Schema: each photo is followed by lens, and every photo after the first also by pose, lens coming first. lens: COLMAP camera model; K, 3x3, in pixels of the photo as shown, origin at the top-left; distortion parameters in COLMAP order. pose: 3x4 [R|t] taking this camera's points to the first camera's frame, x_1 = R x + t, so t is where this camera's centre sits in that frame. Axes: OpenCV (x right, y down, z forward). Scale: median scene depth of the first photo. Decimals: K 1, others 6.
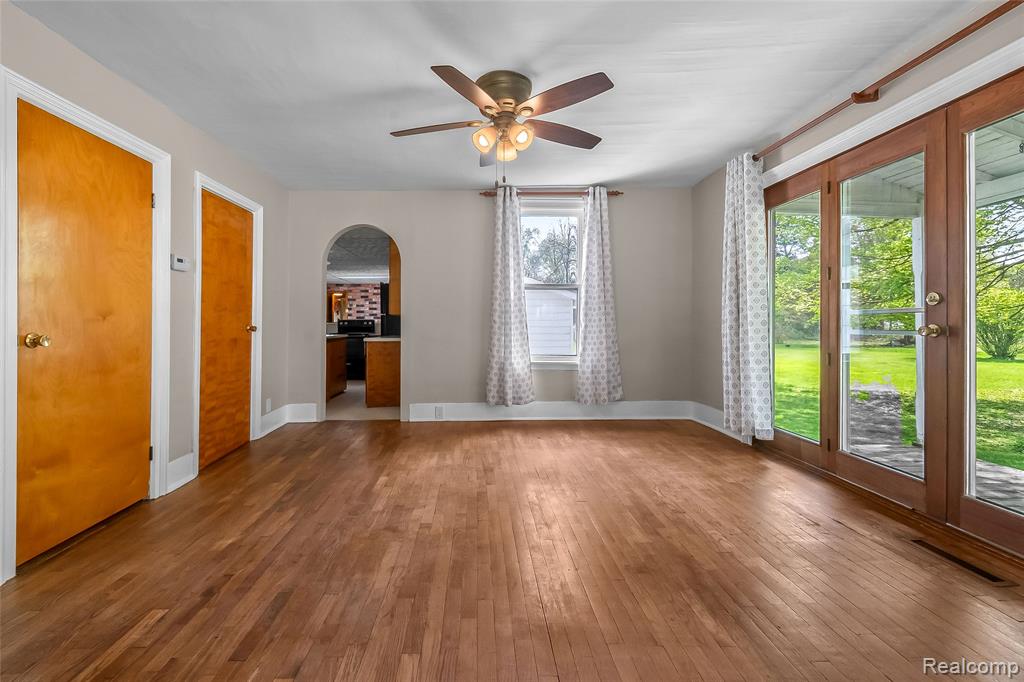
lens RADIAL K [[454.4, 0, 481.3], [0, 454.4, 323.6], [0, 0, 1]] dist [0.003143, -0.004149]
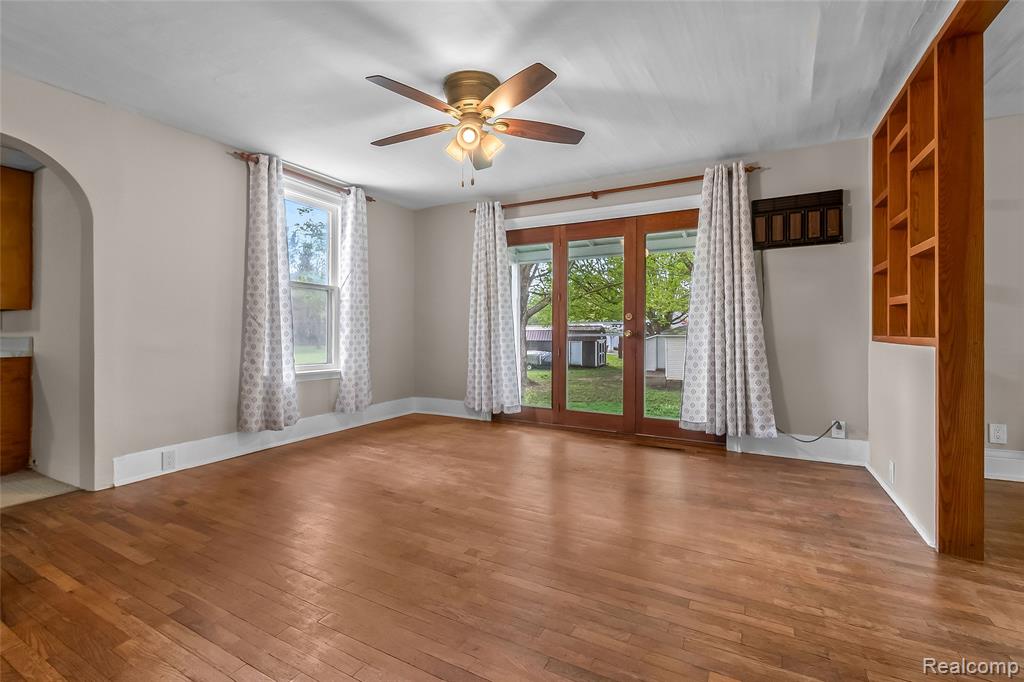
lens RADIAL K [[454.4, 0, 491.6], [0, 454.4, 333.6], [0, 0, 1]] dist [0.003143, -0.004149]
pose [[0.499345, -0.000884, 0.866403, -0.608078], [-0.005208, 0.999978, 0.004021, 0.007362], [-0.866388, -0.006520, 0.499329, 0.362474]]
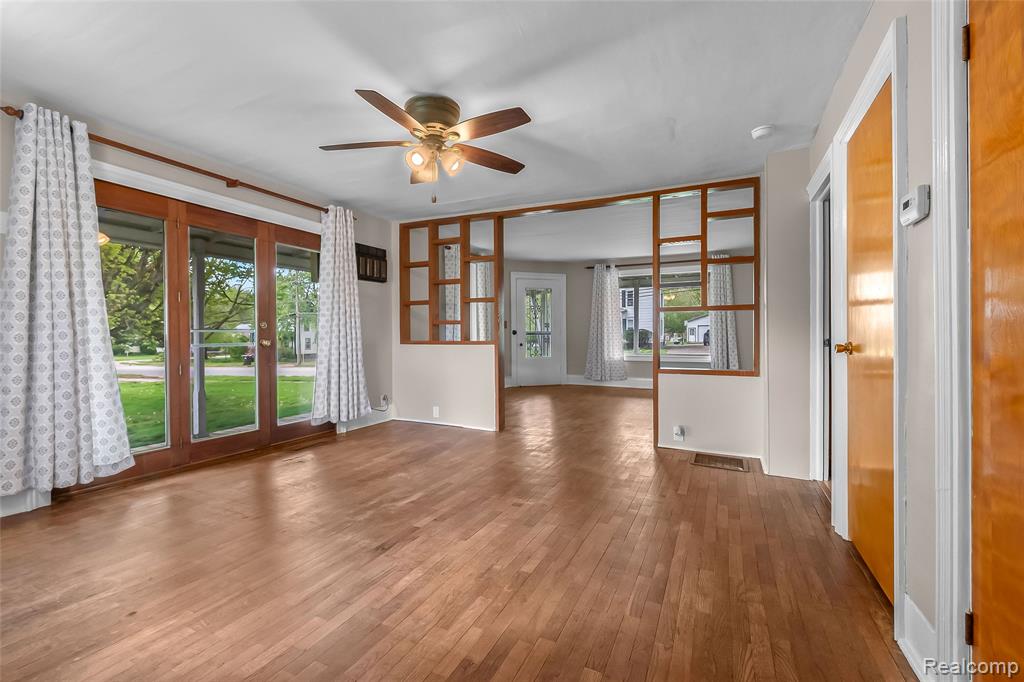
lens RADIAL K [[454.4, 0, 501.5], [0, 454.4, 341.7], [0, 0, 1]] dist [0.003143, -0.004149]
pose [[-0.896010, 0.003543, 0.444019, -0.430764], [0.008744, 0.999915, 0.009666, 0.001224], [-0.443947, 0.012543, -0.895965, 1.450166]]
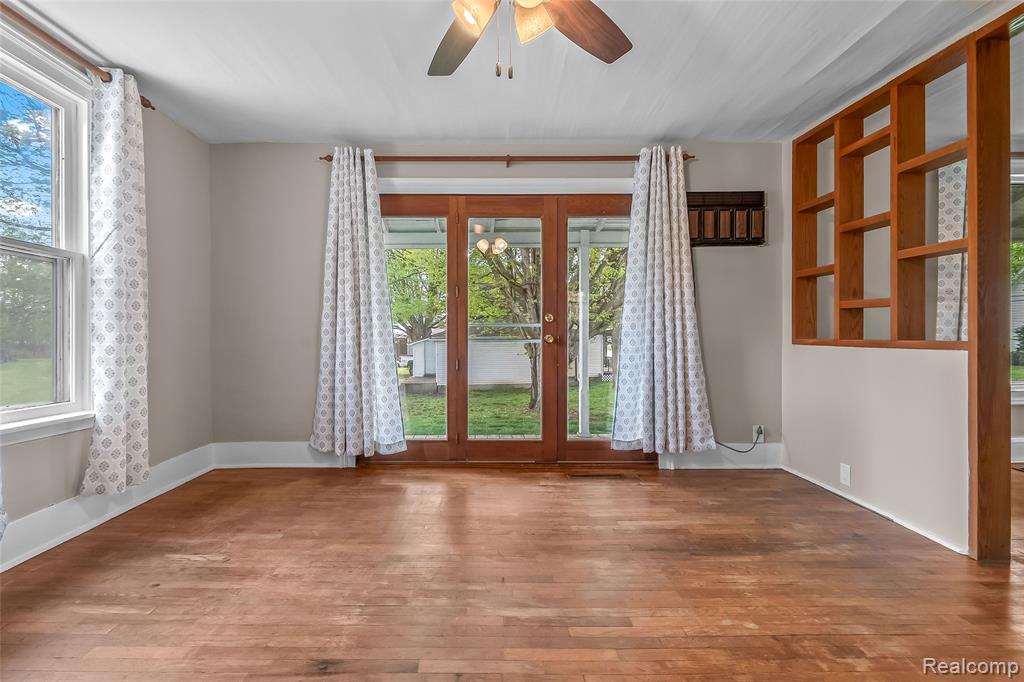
lens RADIAL K [[488.5, 0, 485.5], [0, 488.5, 337.2], [0, 0, 1]] dist [0.002736, -0.001402]
pose [[0.005471, -0.001224, 0.999984, -0.425503], [0.001490, 0.999998, 0.001216, 0.005244], [-0.999984, 0.001483, 0.005473, 0.793729]]
